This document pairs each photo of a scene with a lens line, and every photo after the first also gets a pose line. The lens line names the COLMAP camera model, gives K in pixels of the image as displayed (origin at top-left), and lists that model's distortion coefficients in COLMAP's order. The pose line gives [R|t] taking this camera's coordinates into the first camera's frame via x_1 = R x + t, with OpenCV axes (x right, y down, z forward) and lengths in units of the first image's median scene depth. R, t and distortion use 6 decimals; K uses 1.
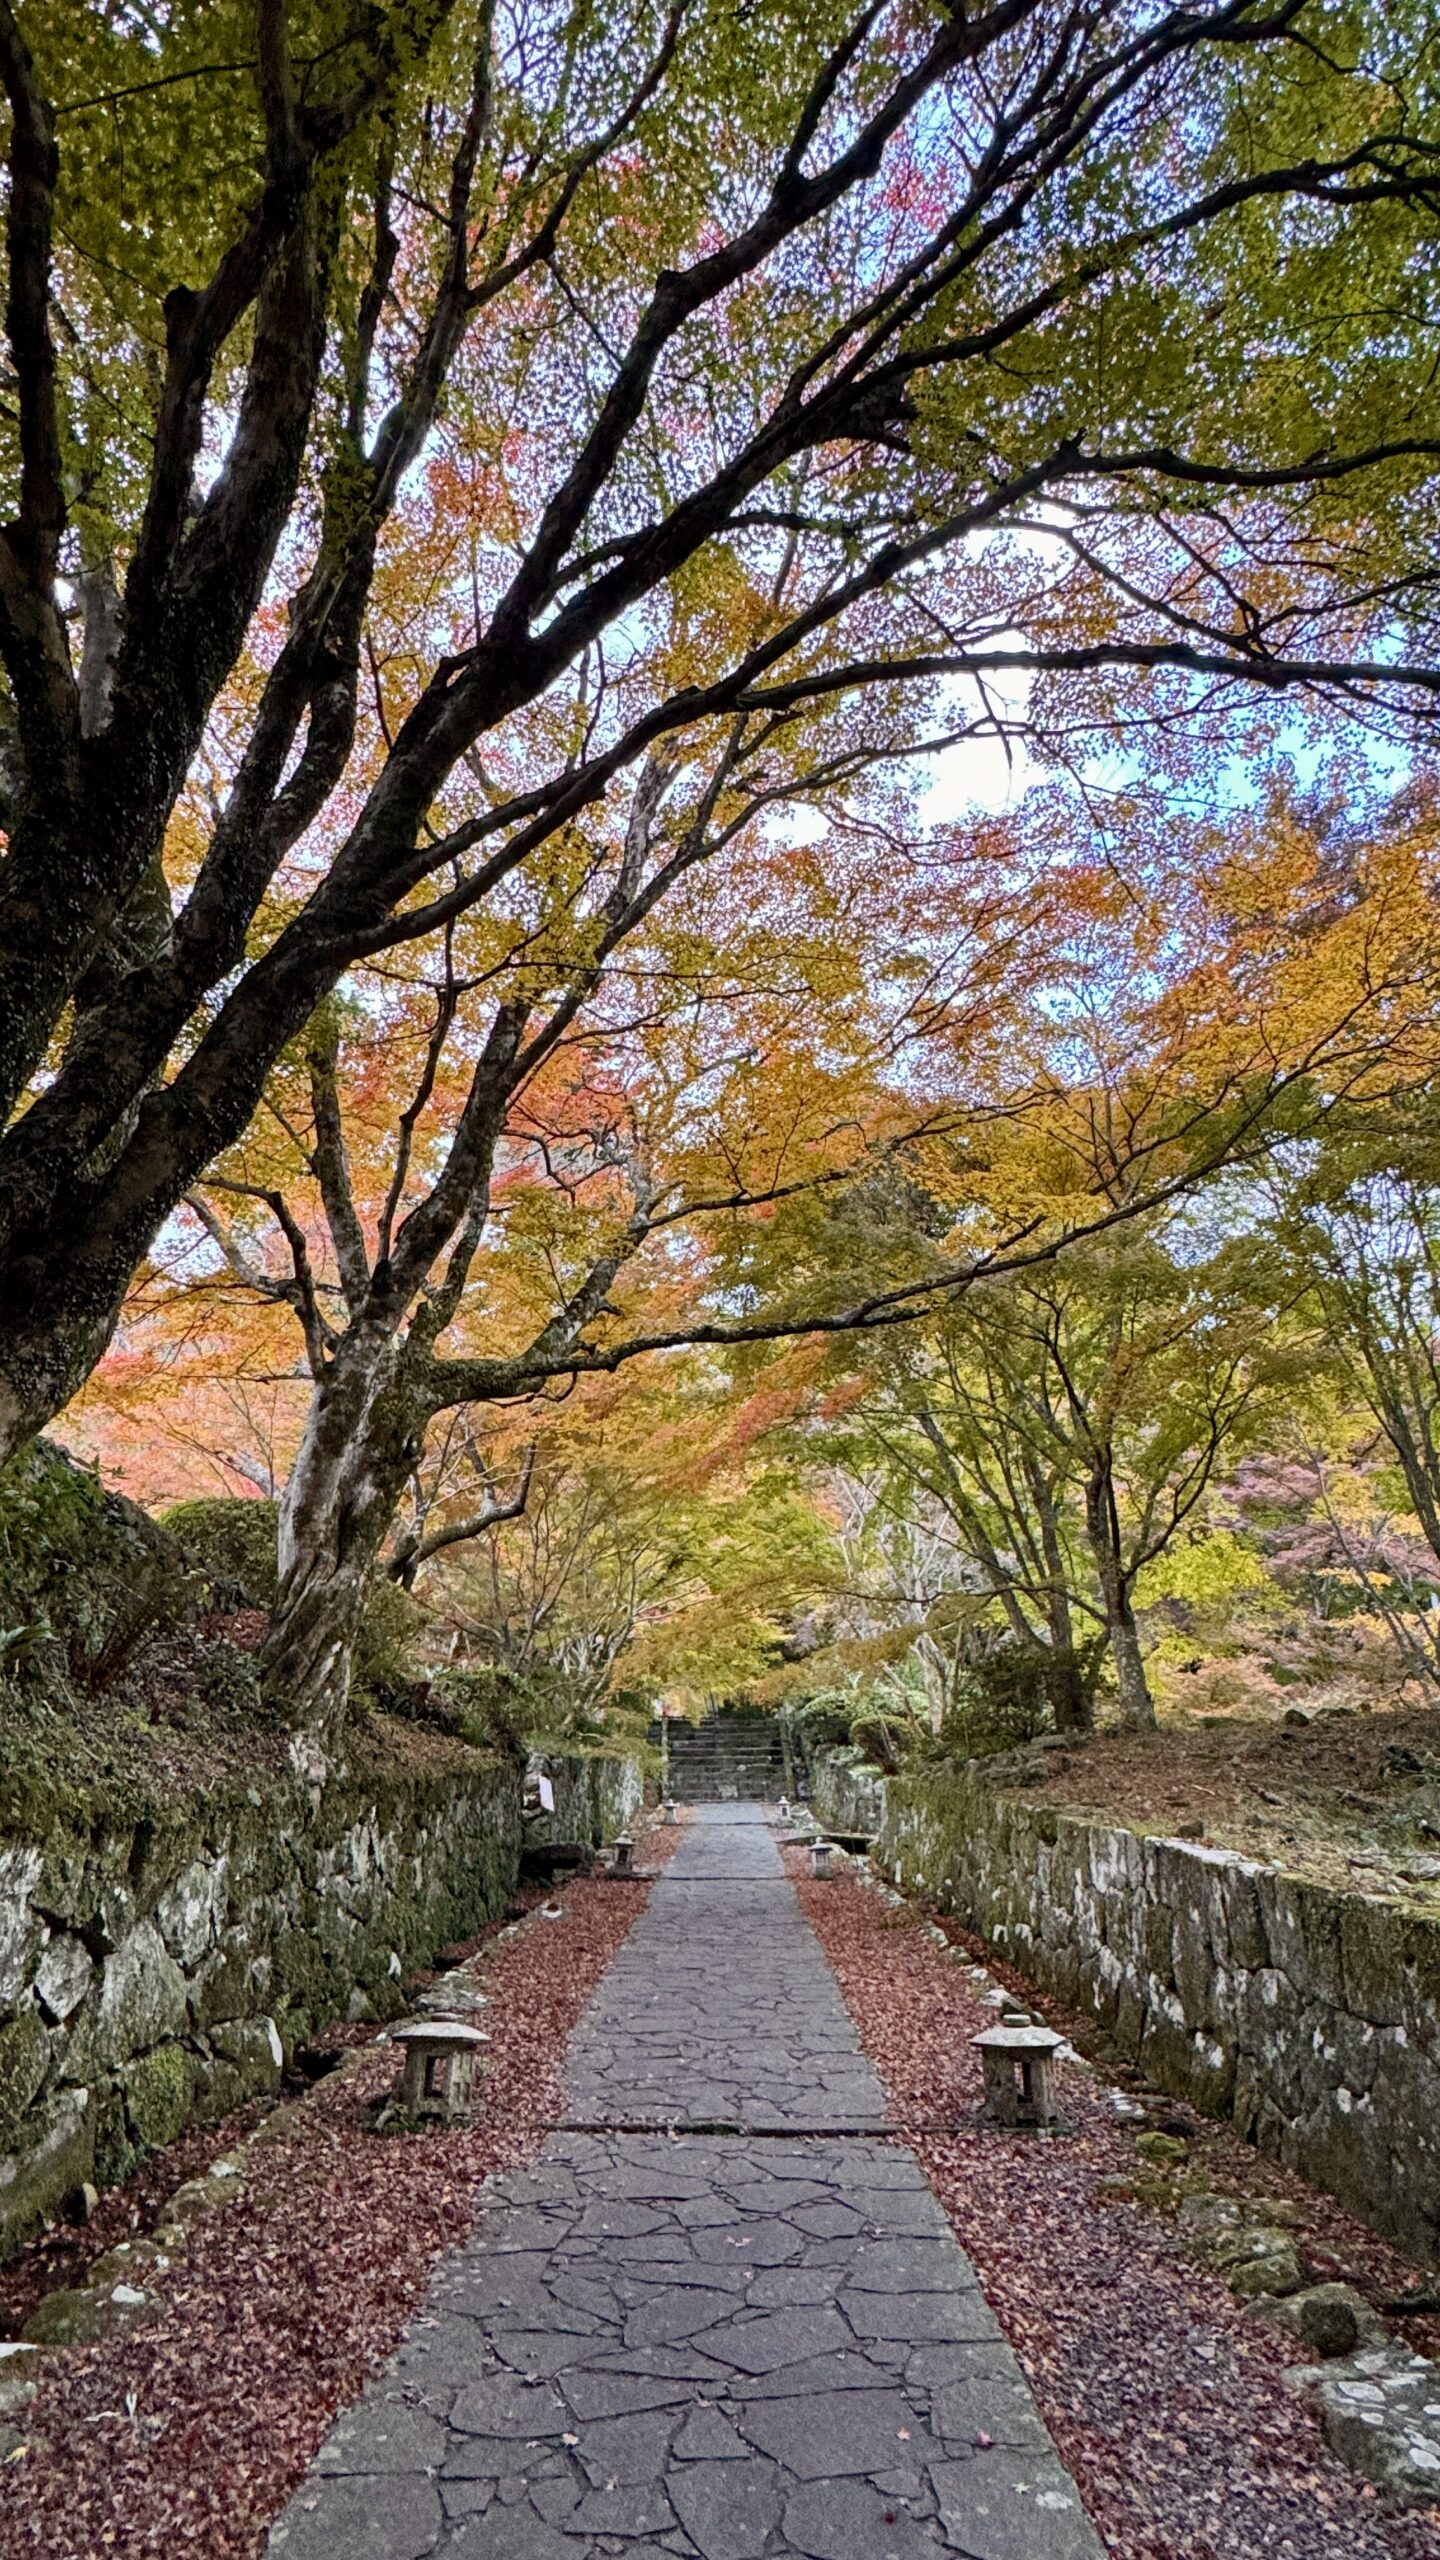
lens RADIAL K [[1428.2, 0, 714.0], [0, 1428.2, 1292.8], [0, 0, 1]] dist [-0.001096, 0.002510]
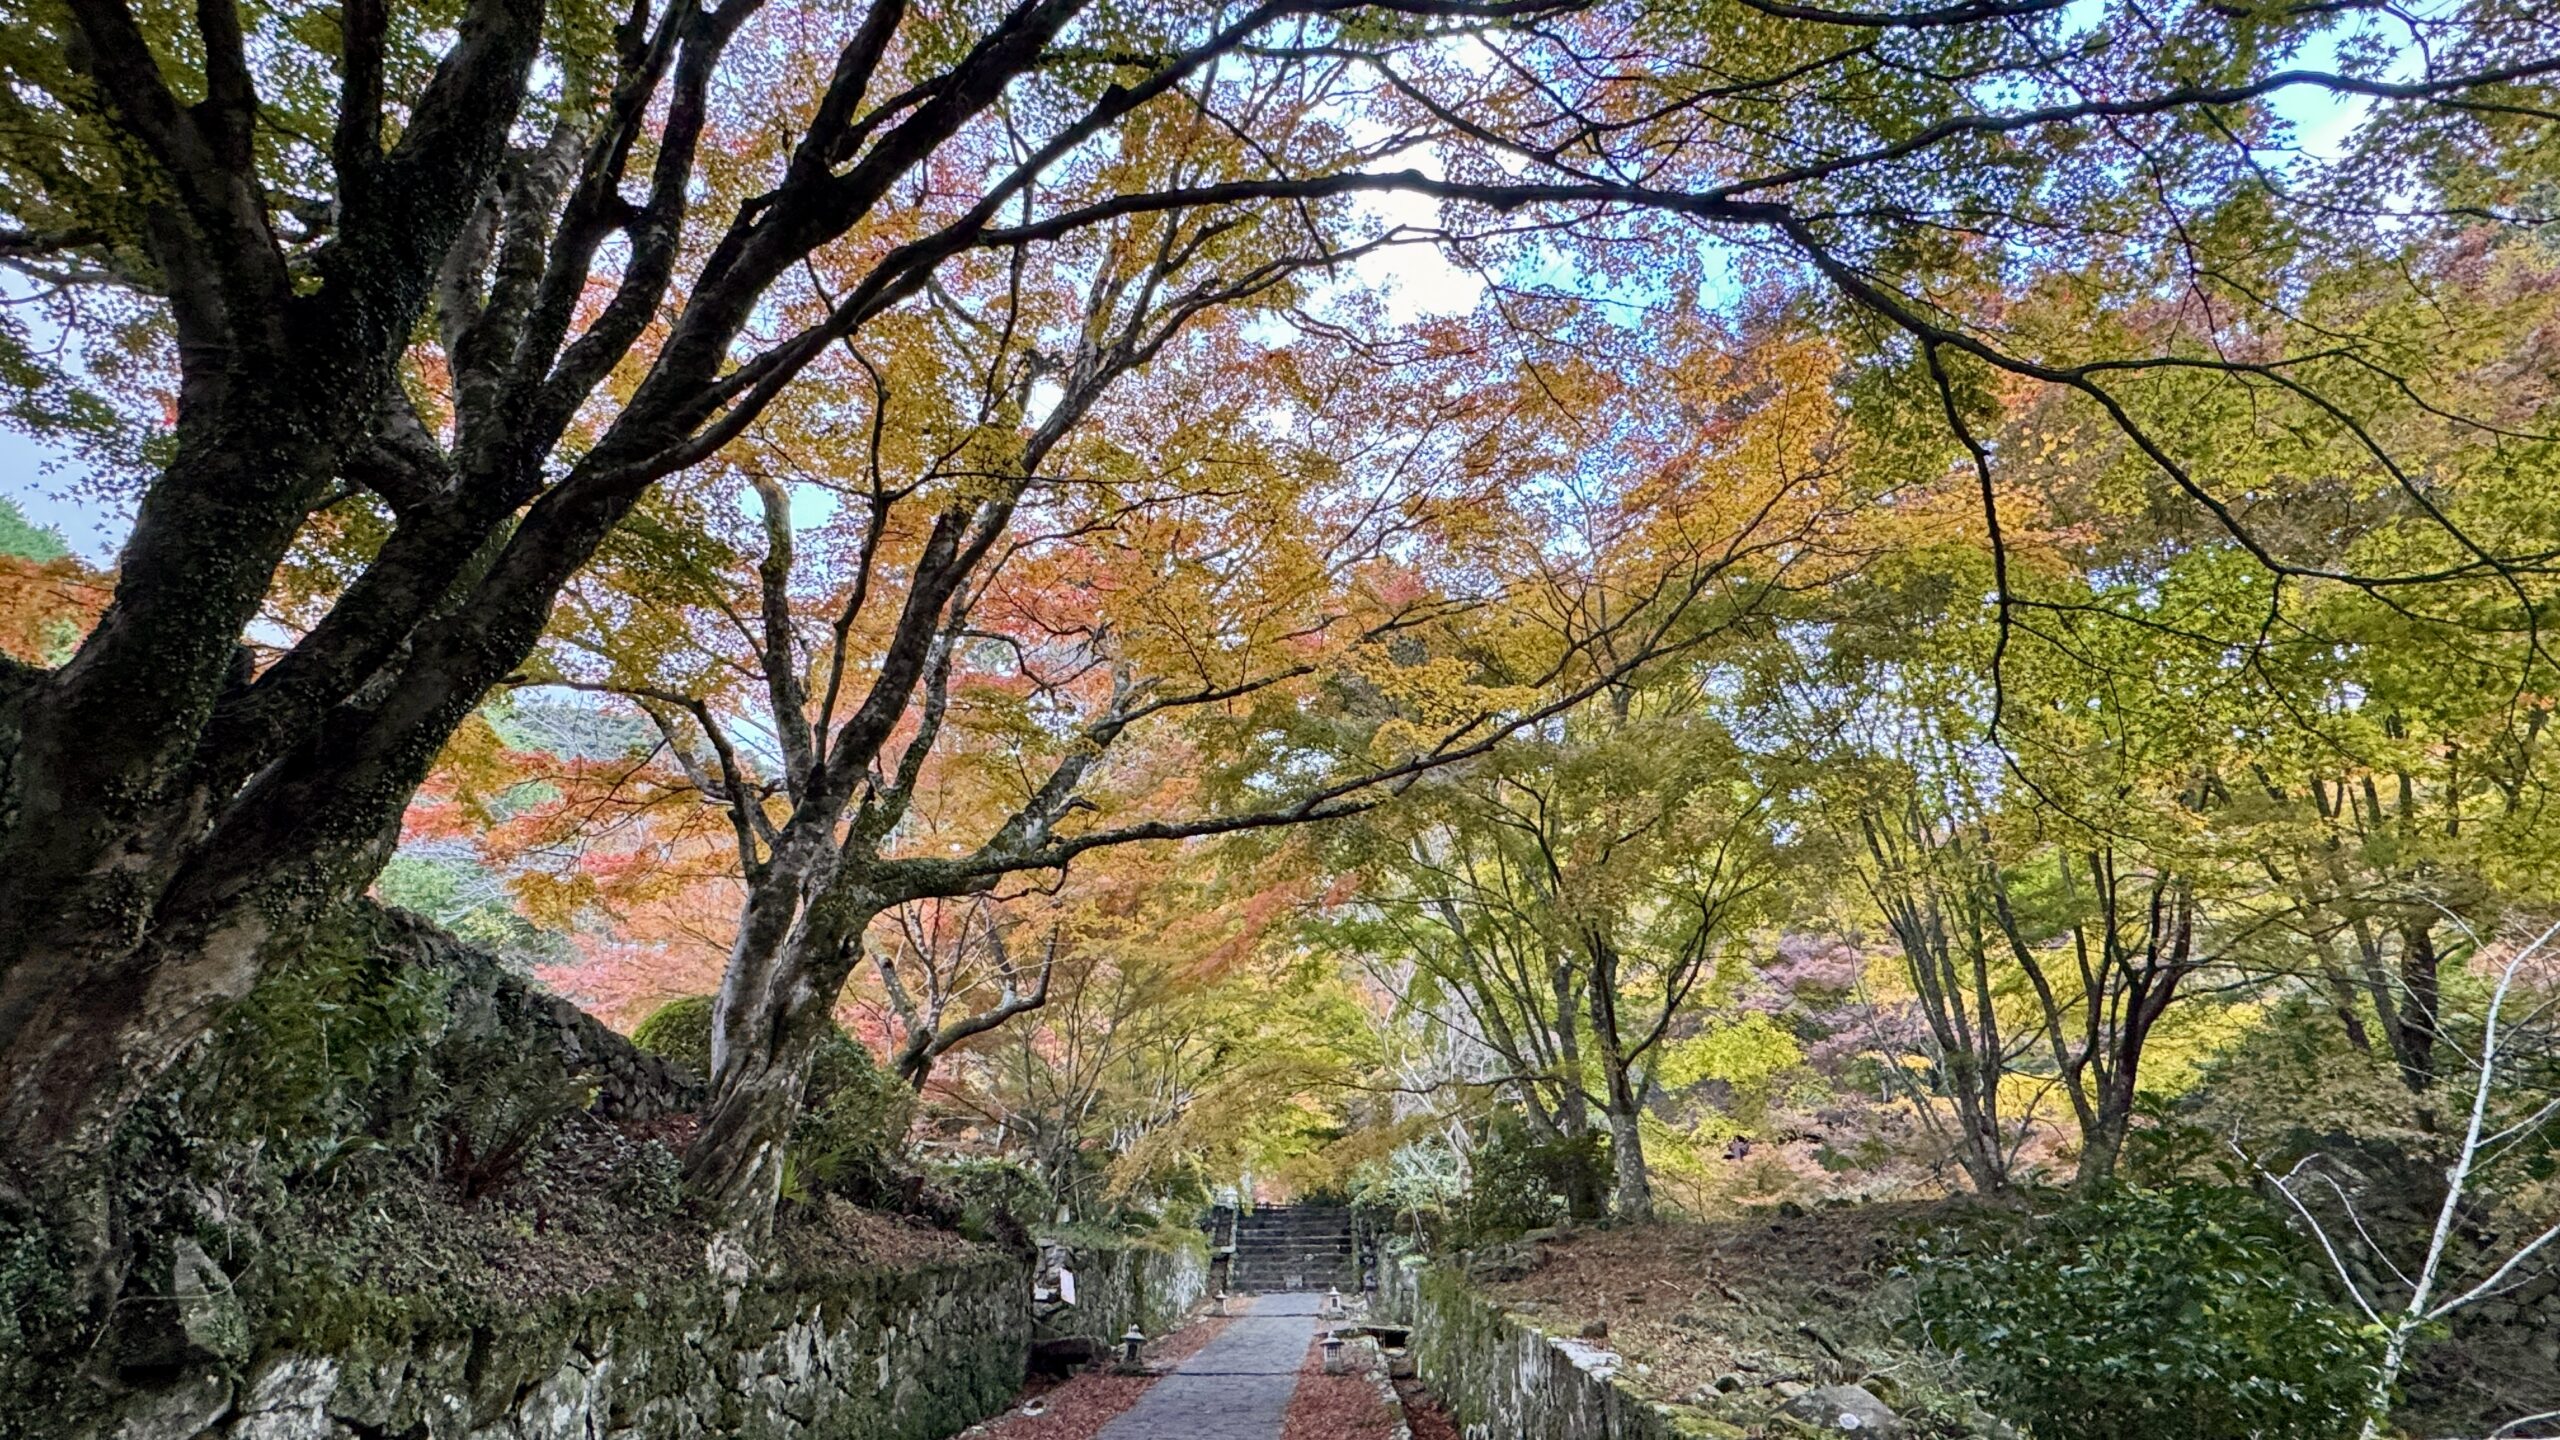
lens RADIAL K [[1428.2, 0, 1408.3], [0, 1428.2, 707.3], [0, 0, 1]] dist [-0.001096, 0.002510]
pose [[0.999369, -0.015183, -0.032122, 0.204122], [0.013920, 0.999135, -0.039175, -0.015727], [0.032689, 0.038703, 0.998716, -0.008875]]
